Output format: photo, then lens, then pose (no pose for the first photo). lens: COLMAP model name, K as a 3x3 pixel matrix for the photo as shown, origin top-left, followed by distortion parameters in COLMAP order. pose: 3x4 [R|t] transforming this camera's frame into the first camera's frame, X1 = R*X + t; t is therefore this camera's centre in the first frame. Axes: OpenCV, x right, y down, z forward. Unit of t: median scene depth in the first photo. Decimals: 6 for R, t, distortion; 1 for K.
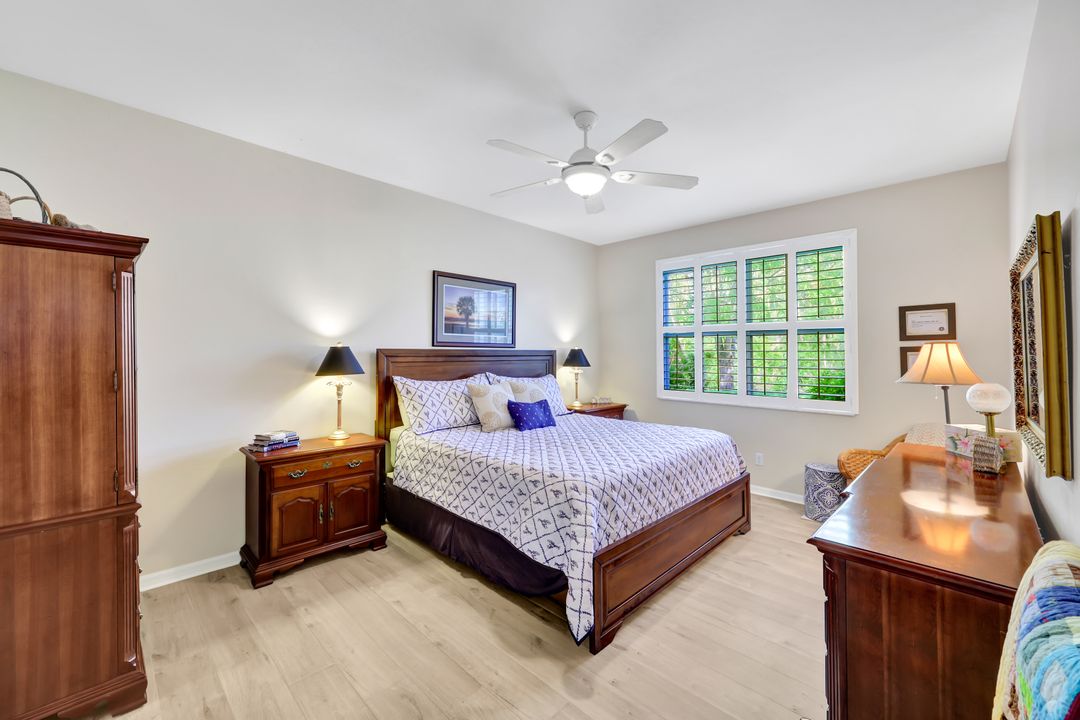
lens RADIAL K [[437.4, 0, 538.3], [0, 437.4, 354.4], [0, 0, 1]] dist [0.001210, 0.000506]
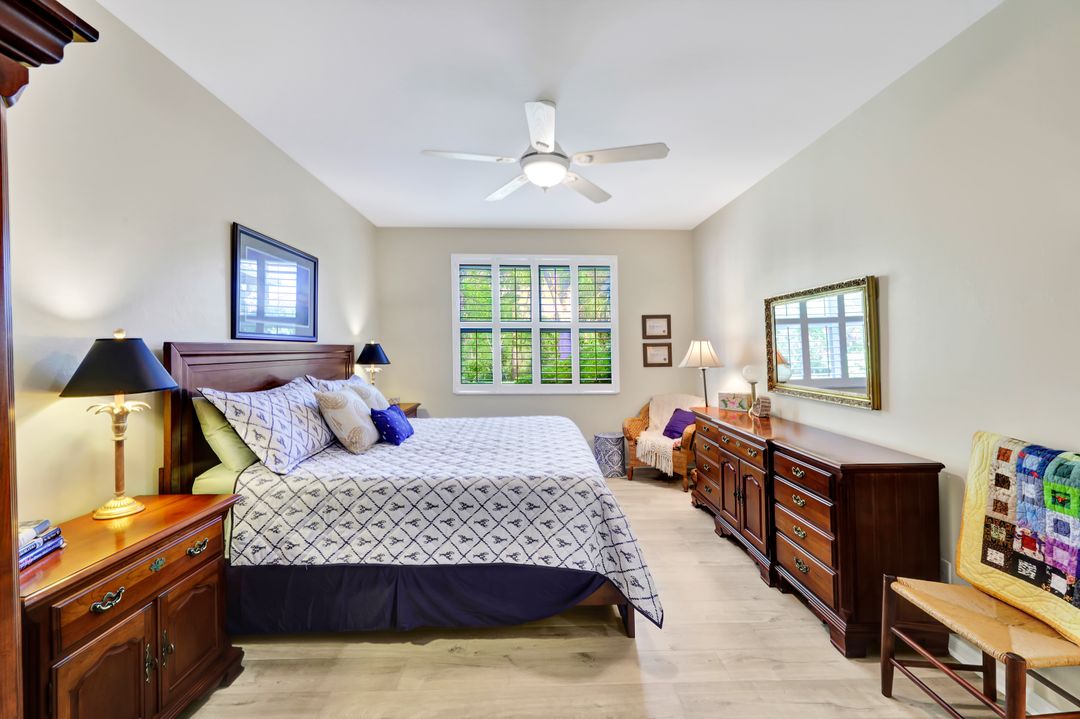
lens RADIAL K [[437.4, 0, 548.6], [0, 437.4, 345.4], [0, 0, 1]] dist [0.001210, 0.000506]
pose [[0.690257, 0.000433, 0.723564, -0.479818], [0.006230, 0.999959, -0.006542, -0.002413], [-0.723537, 0.009023, 0.690226, 0.264512]]
